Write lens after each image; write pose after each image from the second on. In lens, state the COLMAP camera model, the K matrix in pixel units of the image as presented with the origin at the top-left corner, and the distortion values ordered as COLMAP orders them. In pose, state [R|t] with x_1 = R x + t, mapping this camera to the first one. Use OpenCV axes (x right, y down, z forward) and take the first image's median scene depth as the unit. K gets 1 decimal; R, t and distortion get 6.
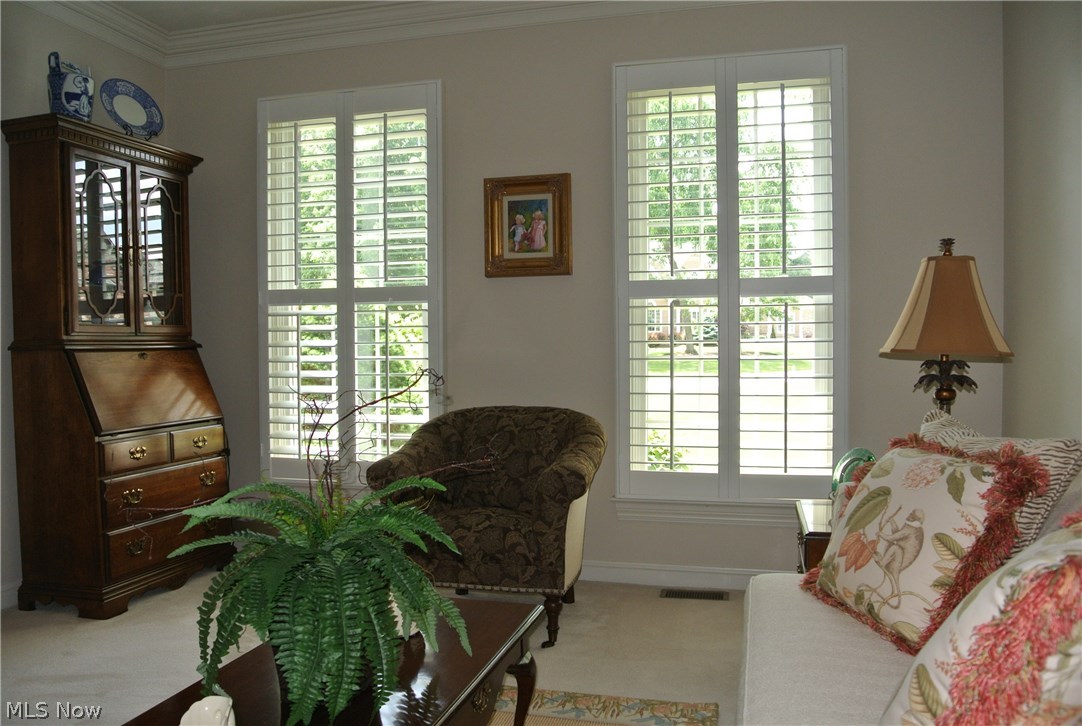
lens RADIAL K [[840.1, 0, 541.0], [0, 840.1, 363.0], [0, 0, 1]] dist [-0.097664, 0.043127]
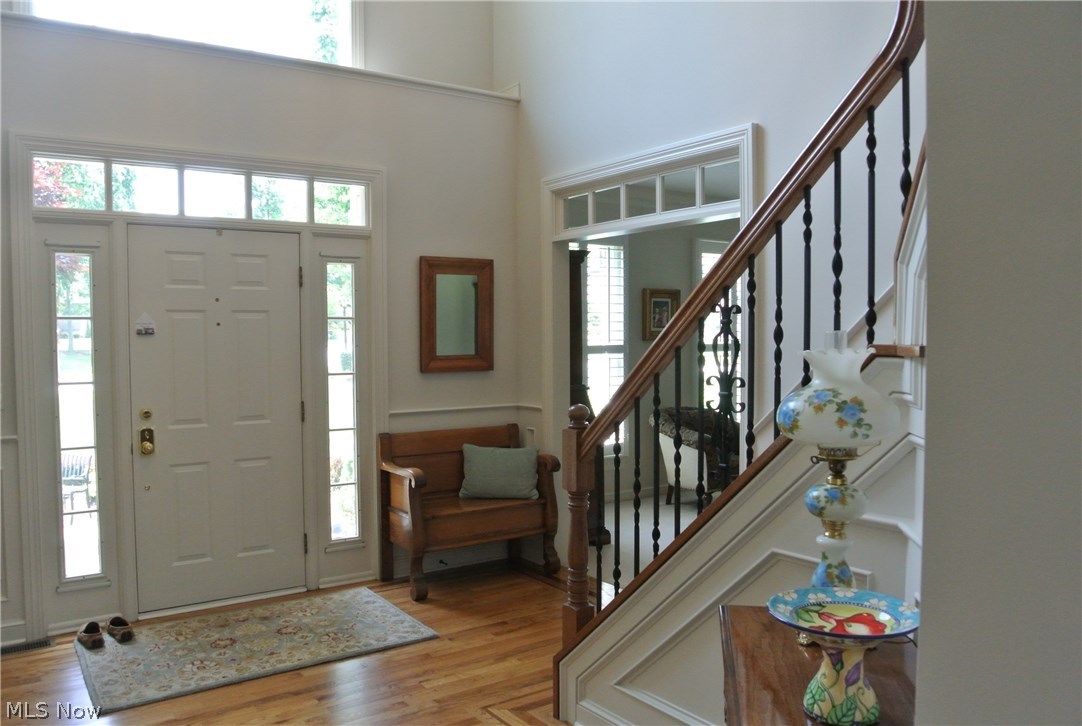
lens RADIAL K [[840.1, 0, 541.0], [0, 840.1, 363.0], [0, 0, 1]] dist [-0.097664, 0.043127]
pose [[0.645403, -0.021329, 0.763545, -1.832623], [0.016303, 0.999767, 0.014148, -0.090058], [-0.763669, 0.003316, 0.645600, -0.046671]]
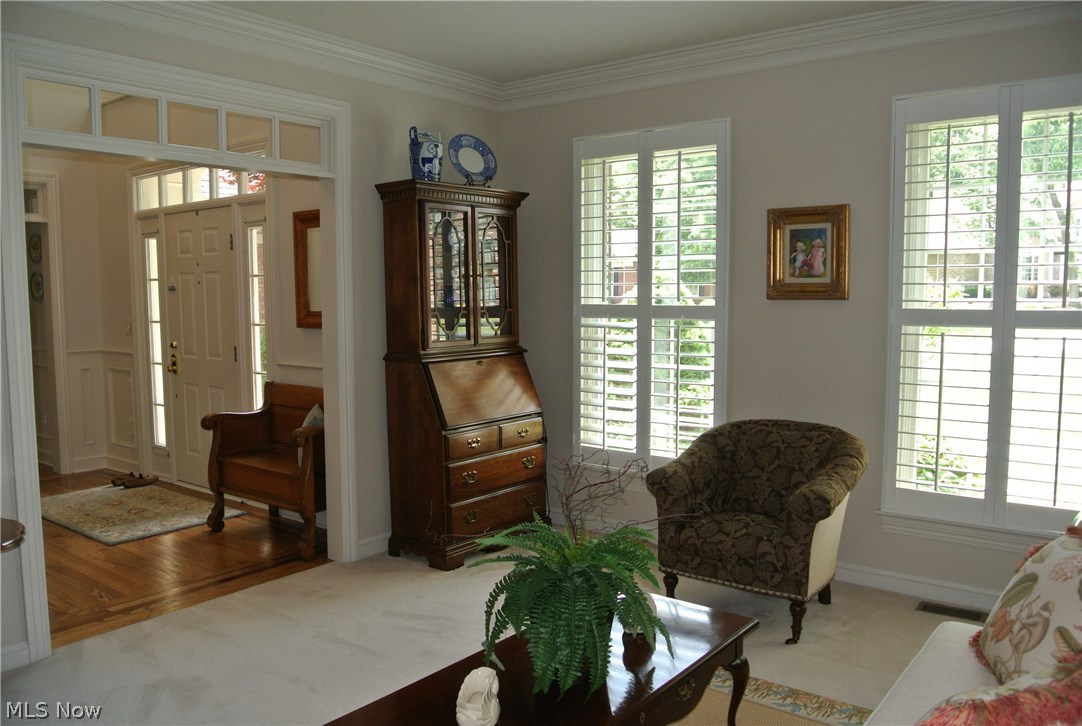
lens RADIAL K [[840.1, 0, 541.0], [0, 840.1, 363.0], [0, 0, 1]] dist [-0.097664, 0.043127]
pose [[0.918733, 0.038892, -0.392960, 0.102904], [-0.013746, 0.997685, 0.066604, -0.096917], [0.394640, -0.055789, 0.917140, -0.132321]]
